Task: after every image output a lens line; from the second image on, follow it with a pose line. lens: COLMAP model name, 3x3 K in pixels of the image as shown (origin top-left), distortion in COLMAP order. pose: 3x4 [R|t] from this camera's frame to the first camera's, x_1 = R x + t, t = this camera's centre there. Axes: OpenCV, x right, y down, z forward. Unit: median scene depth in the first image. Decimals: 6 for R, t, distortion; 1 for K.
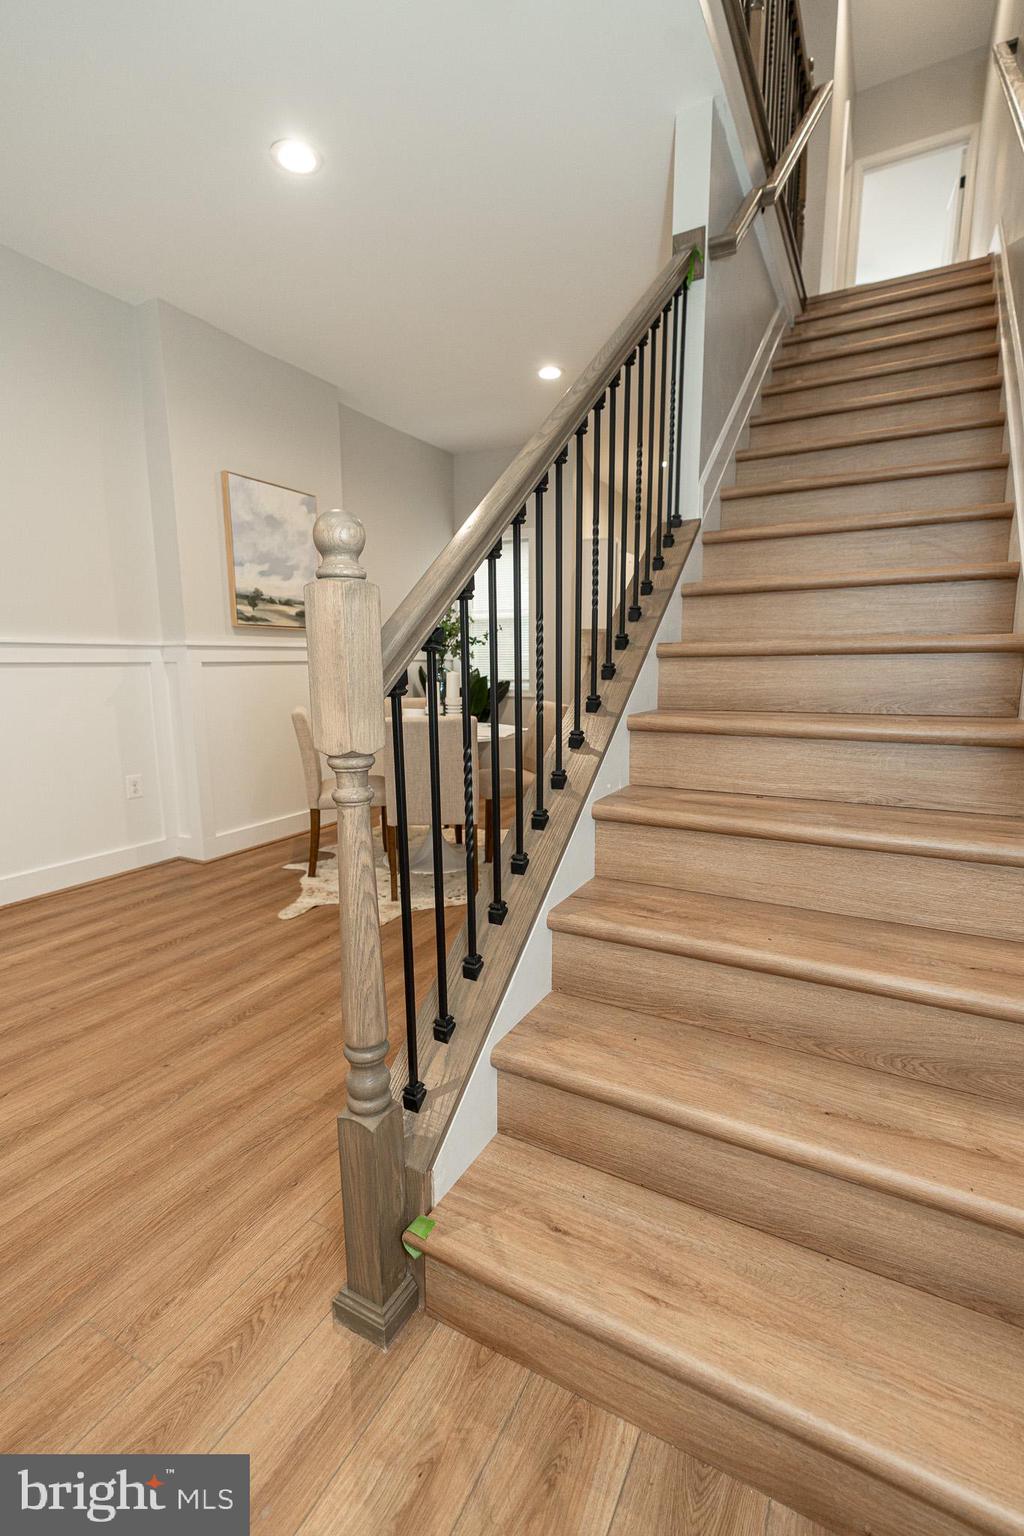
lens RADIAL K [[691.0, 0, 510.3], [0, 691.0, 777.3], [0, 0, 1]] dist [-0.001595, 0.000562]
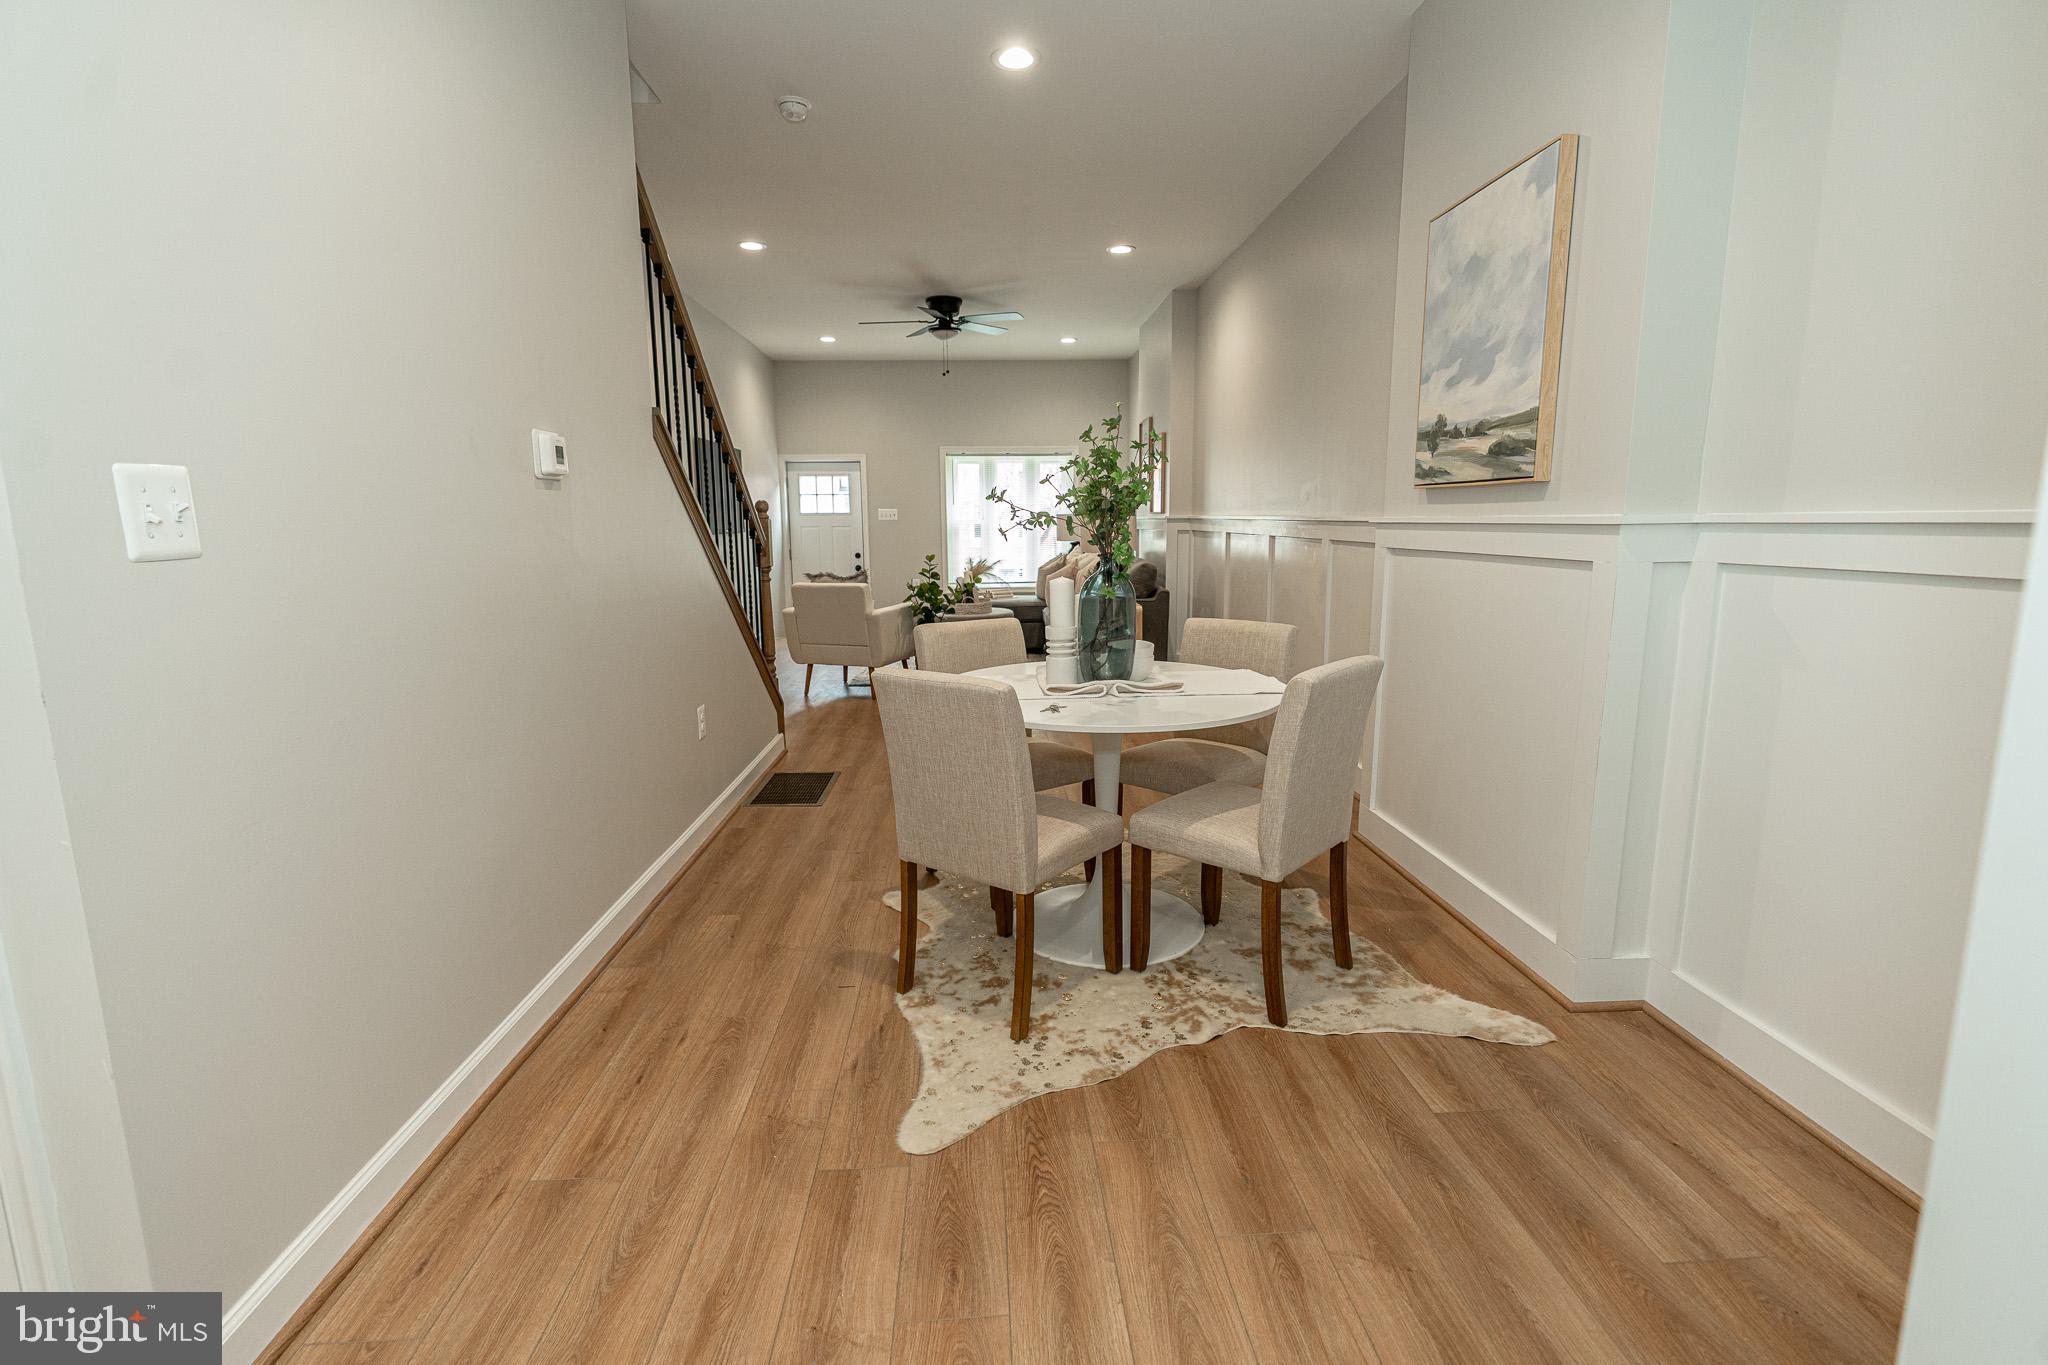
lens RADIAL K [[938.8, 0, 1034.5], [0, 938.8, 675.5], [0, 0, 1]] dist [-0.002338, 0.000248]
pose [[-0.845215, 0.096753, -0.525595, 0.303041], [-0.080752, 0.949063, 0.304564, -0.282323], [0.528290, 0.299865, -0.794349, 1.493709]]
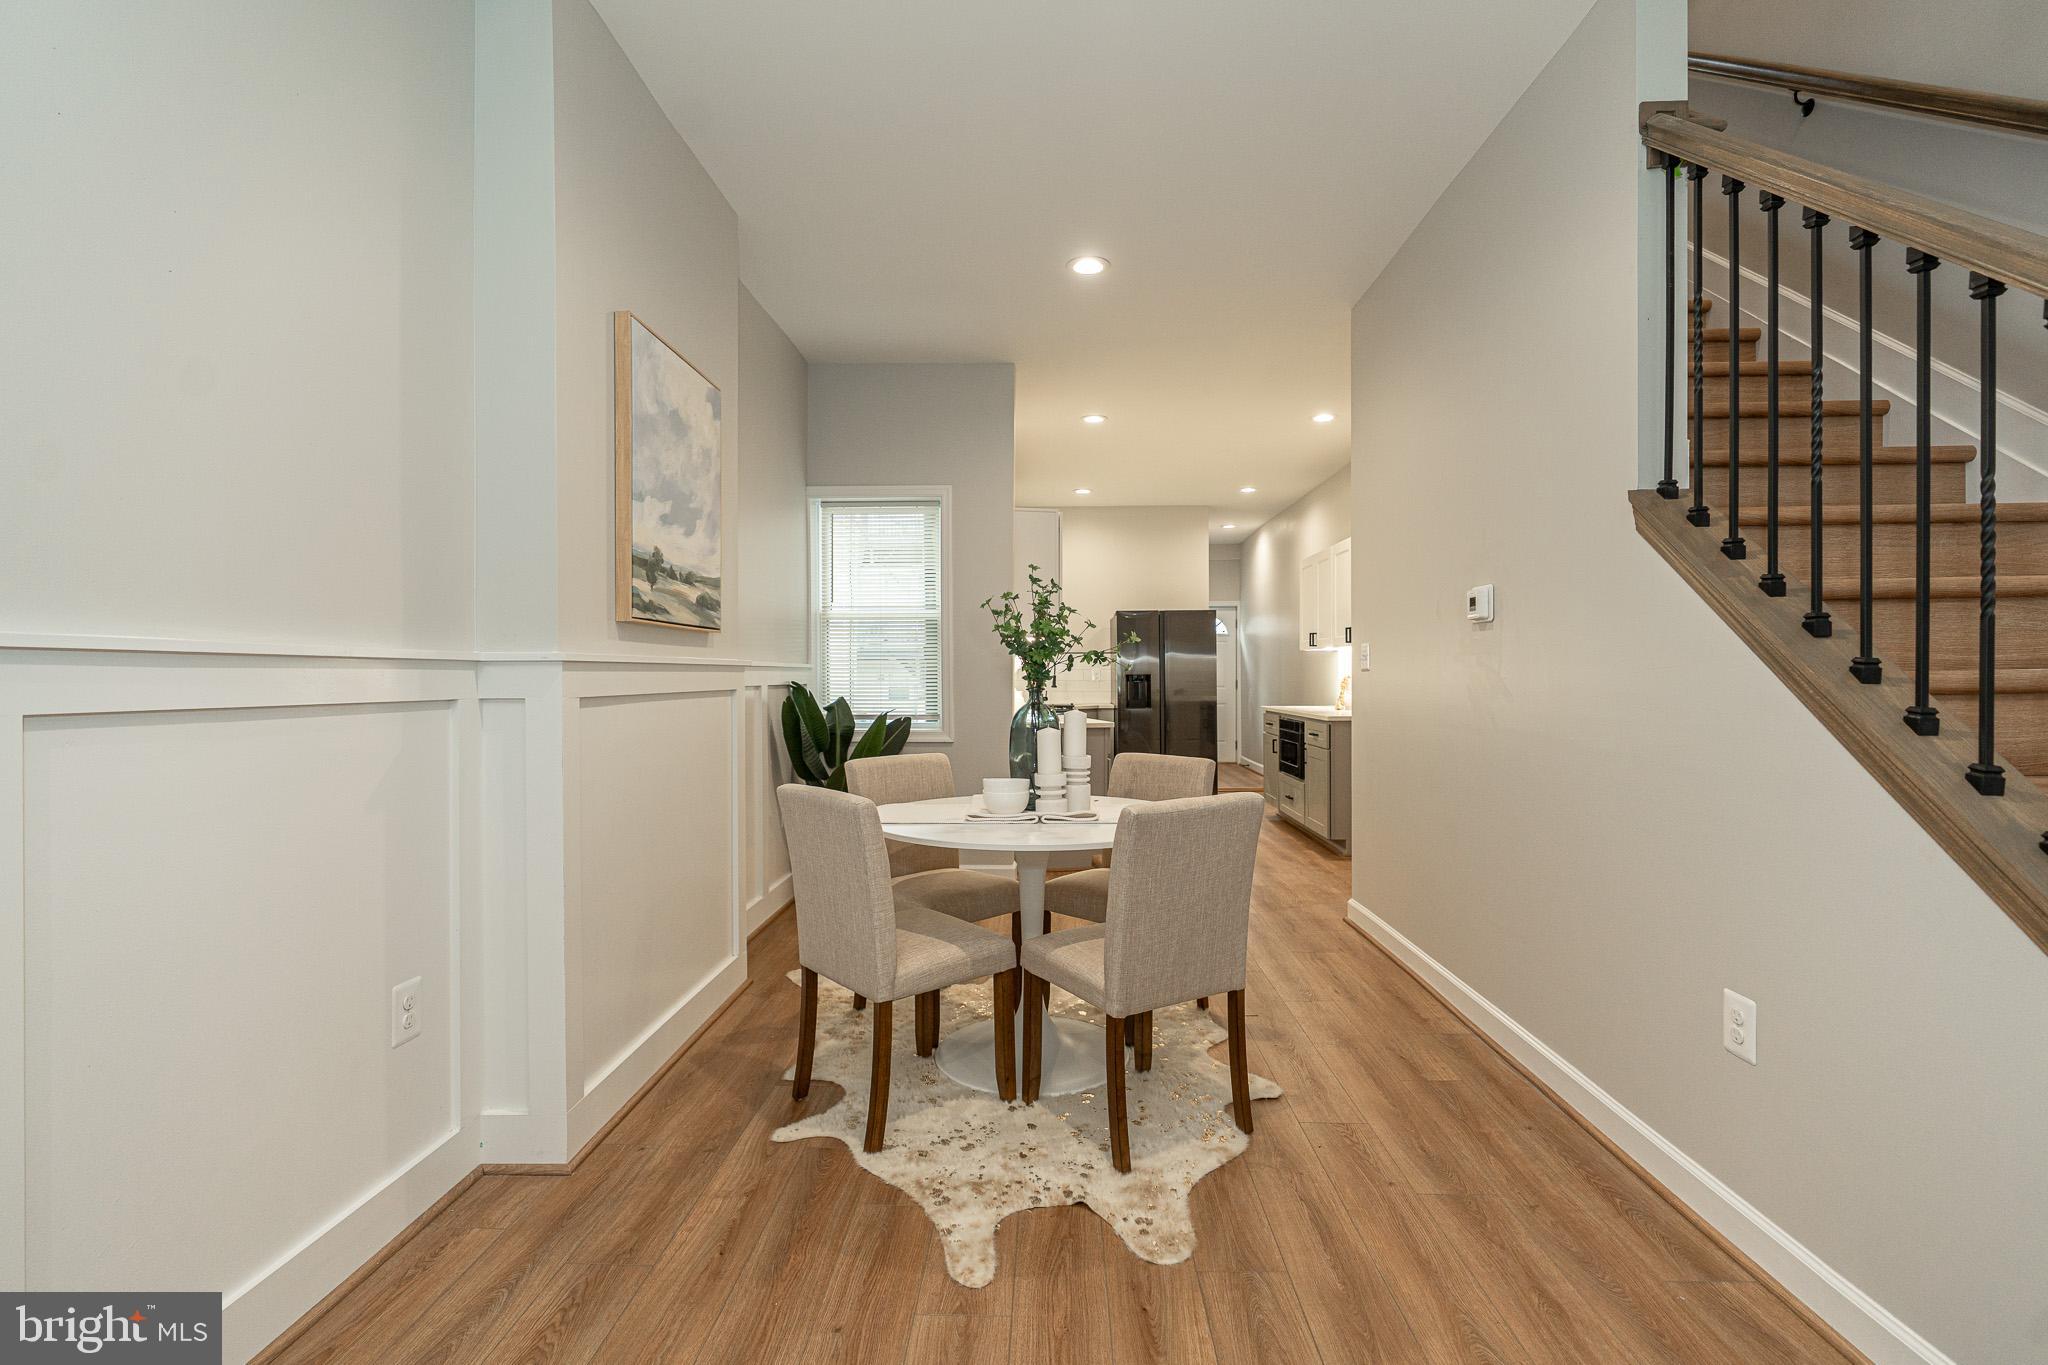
lens RADIAL K [[921.3, 0, 1033.1], [0, 921.3, 680.3], [0, 0, 1]] dist [-0.001595, 0.000562]
pose [[0.888594, -0.002130, 0.458689, -0.436768], [0.077448, 0.986329, -0.145455, -0.064969], [-0.452109, 0.164775, 0.876611, 0.324448]]
